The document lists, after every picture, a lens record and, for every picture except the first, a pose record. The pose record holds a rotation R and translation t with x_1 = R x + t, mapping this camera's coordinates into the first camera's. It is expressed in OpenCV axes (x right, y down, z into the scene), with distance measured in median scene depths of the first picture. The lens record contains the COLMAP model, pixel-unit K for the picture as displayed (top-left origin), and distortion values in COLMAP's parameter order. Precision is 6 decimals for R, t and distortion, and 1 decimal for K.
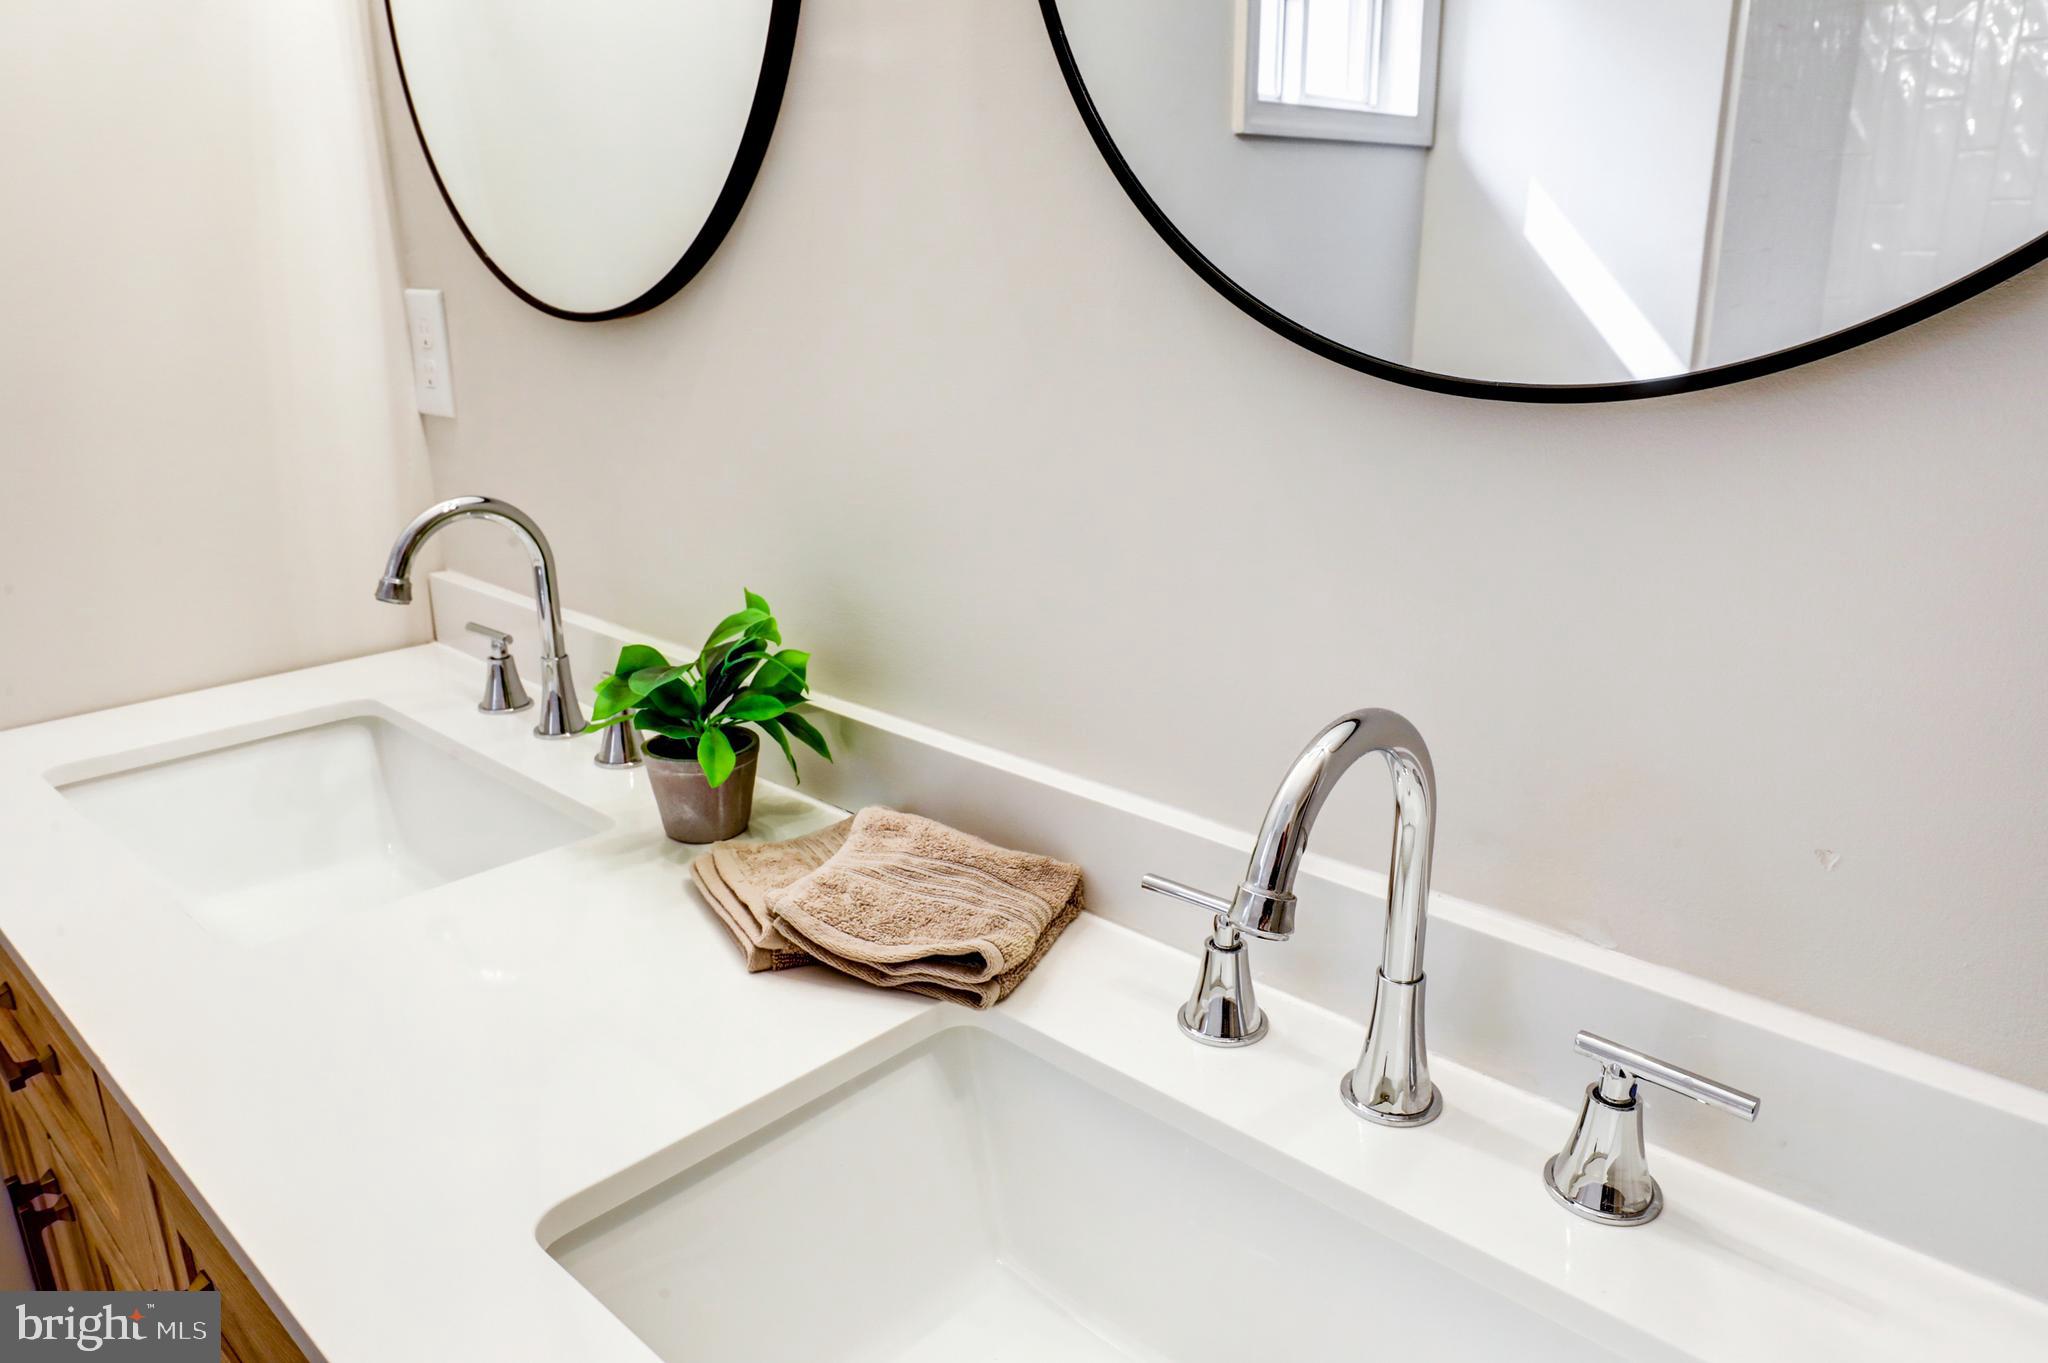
lens RADIAL K [[1364.0, 0, 1024.0], [0, 1364.0, 681.5], [0, 0, 1]] dist [-0.018523, -0.000560]
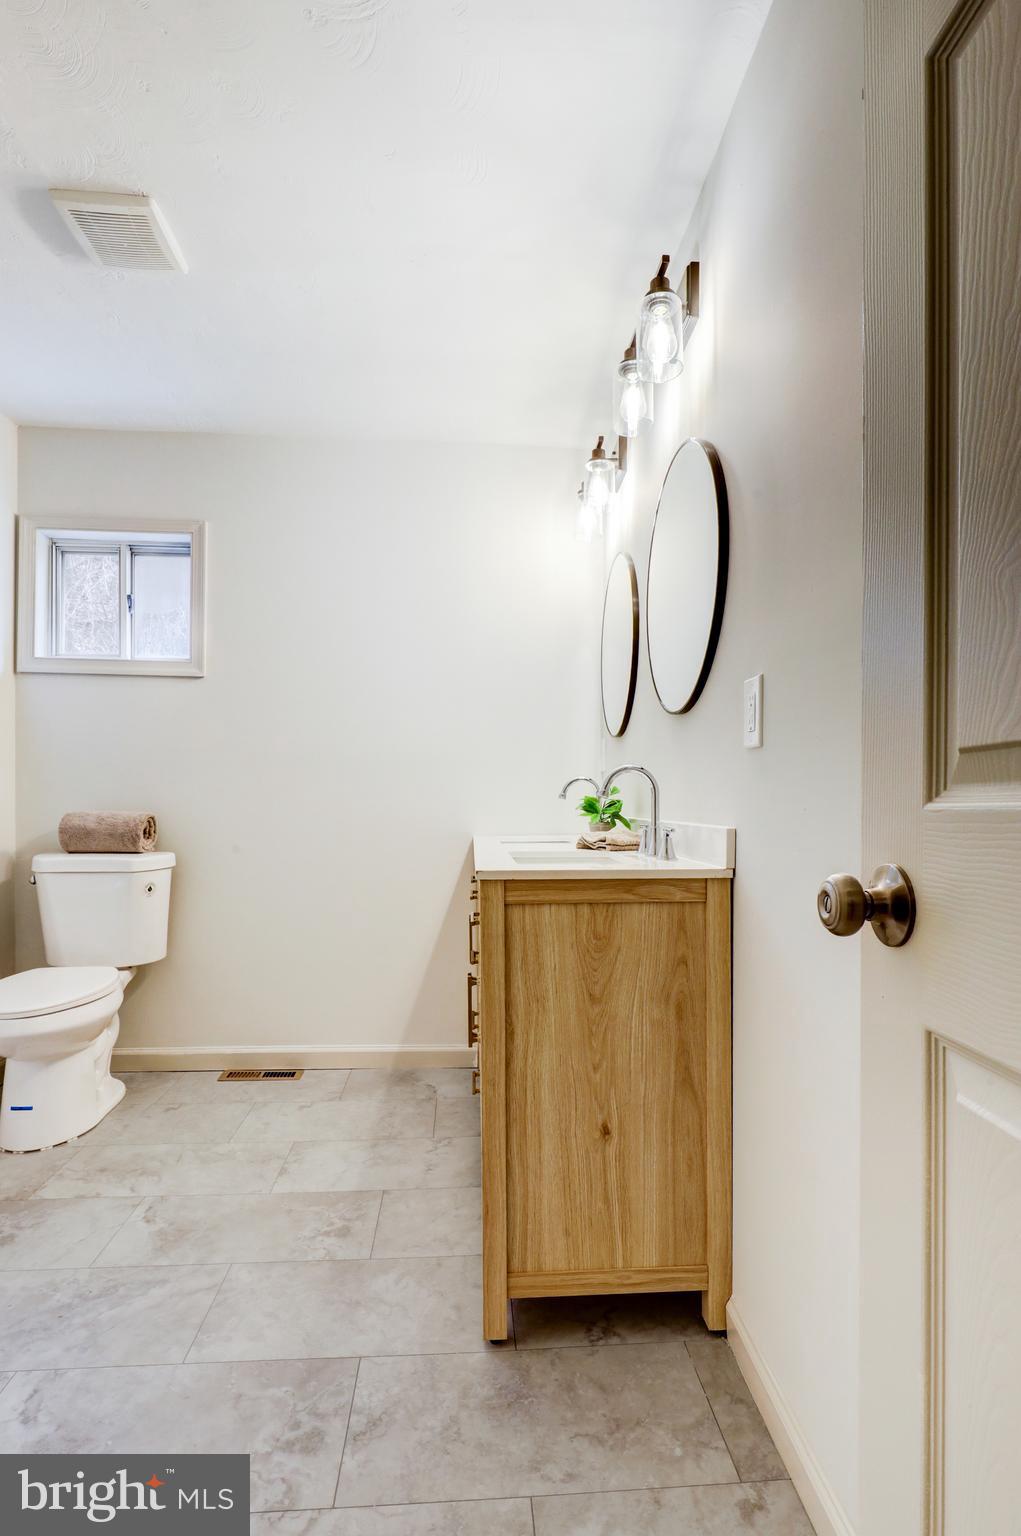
lens RADIAL K [[750.6, 0, 521.0], [0, 750.6, 815.3], [0, 0, 1]] dist [-0.001712, -0.000145]
pose [[0.733248, 0.016455, -0.679762, 1.076568], [-0.199727, 0.960820, -0.192183, 0.481454], [0.649967, 0.276684, 0.707806, -0.771907]]
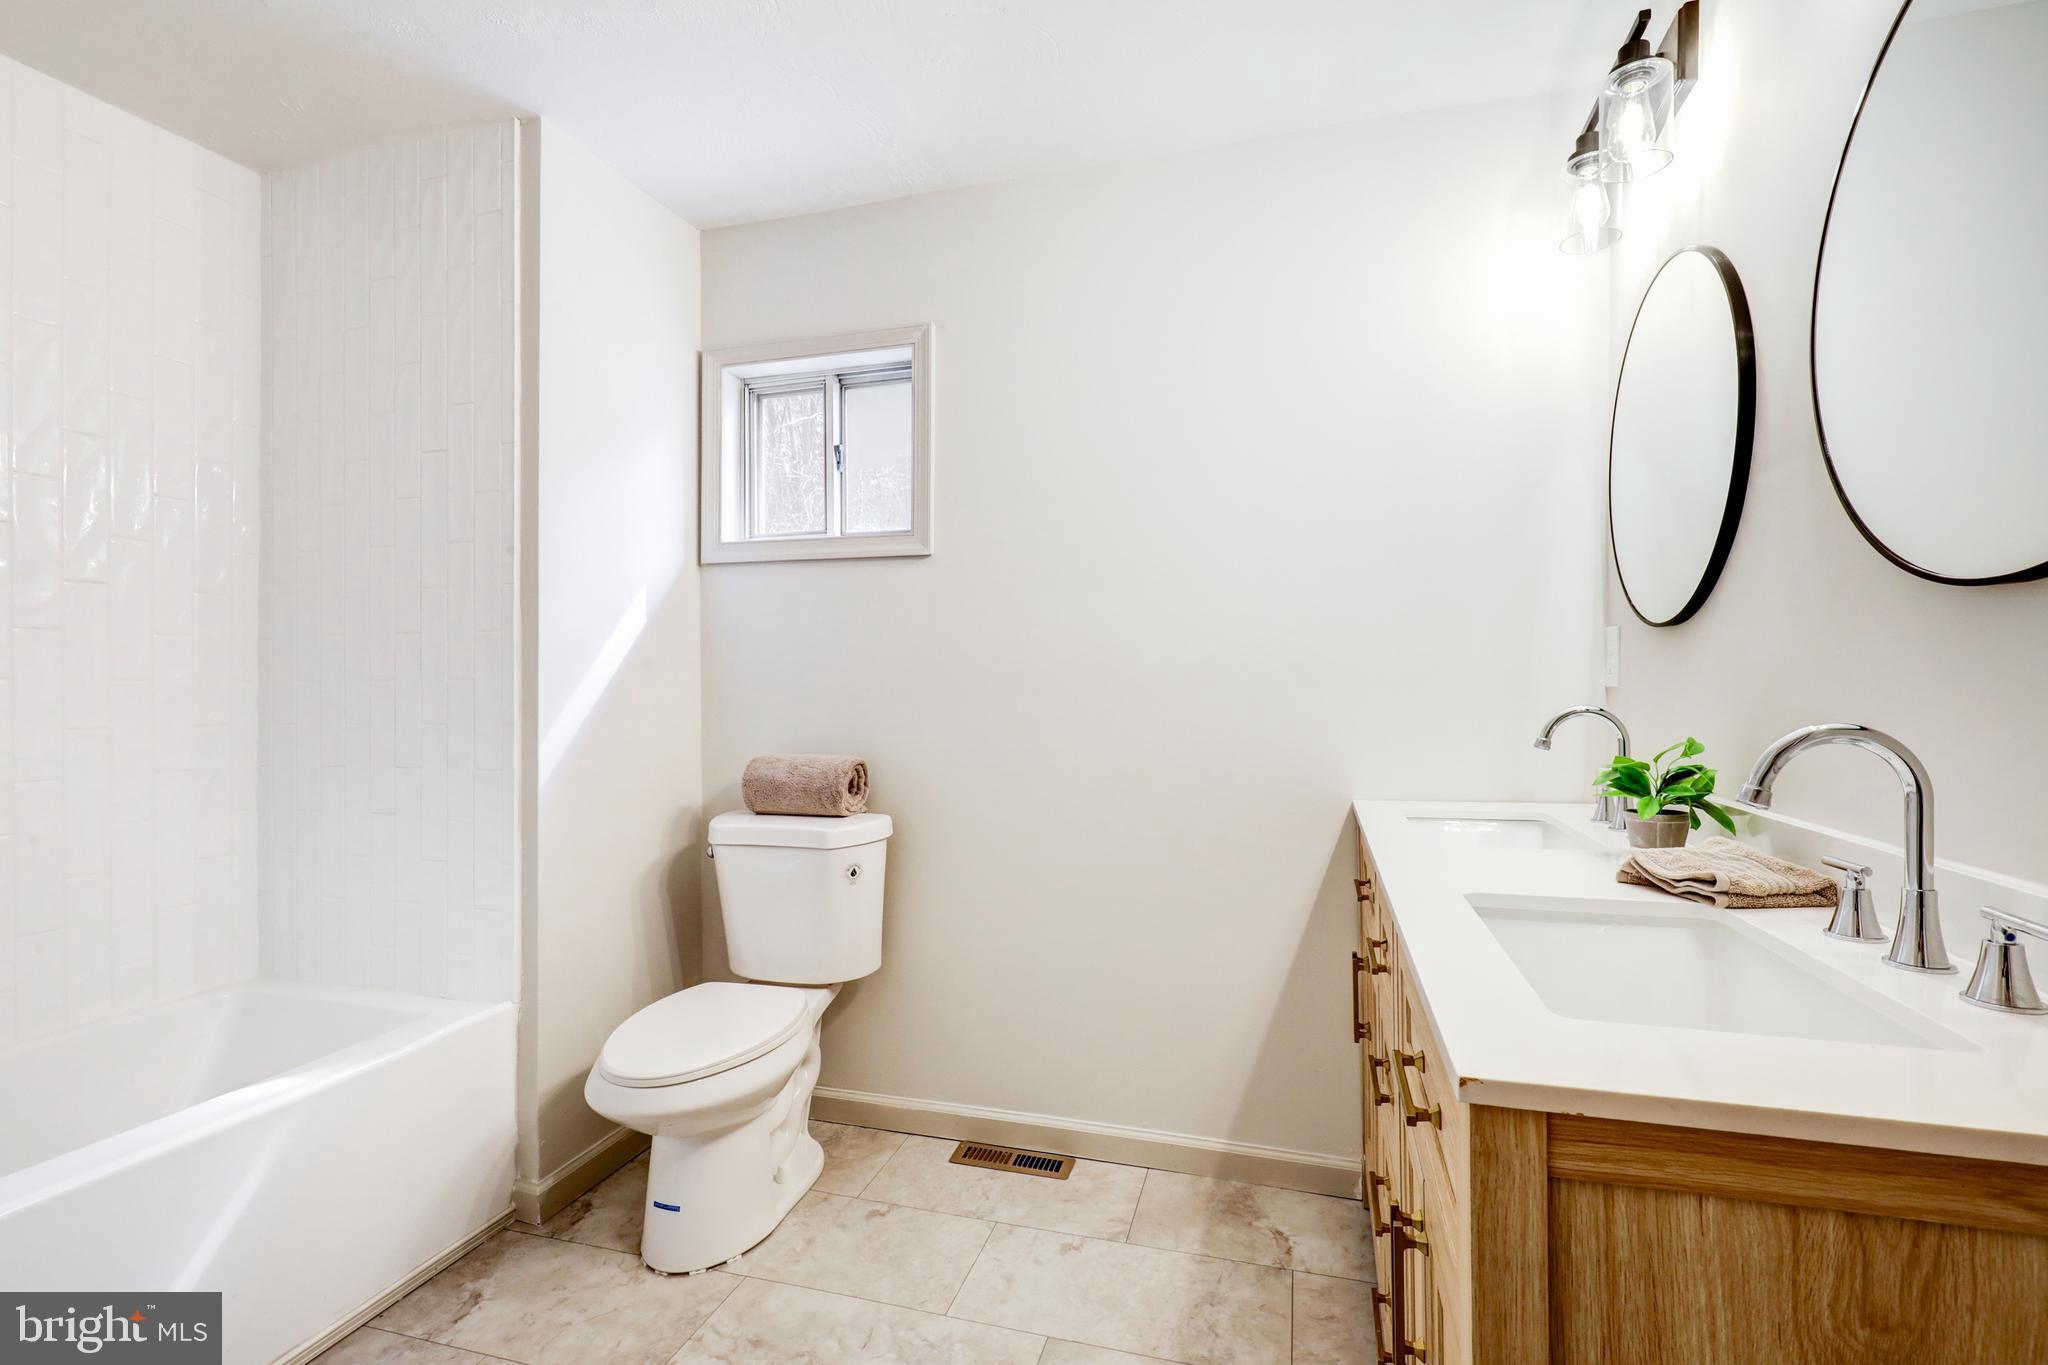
lens RADIAL K [[939.6, 0, 1025.3], [0, 939.6, 701.0], [0, 0, 1]] dist [-0.010782, -0.000402]
pose [[0.442388, 0.007206, -0.896795, 0.549890], [-0.252939, 0.960375, -0.117058, 0.264102], [0.860415, 0.278619, 0.426681, -0.421267]]
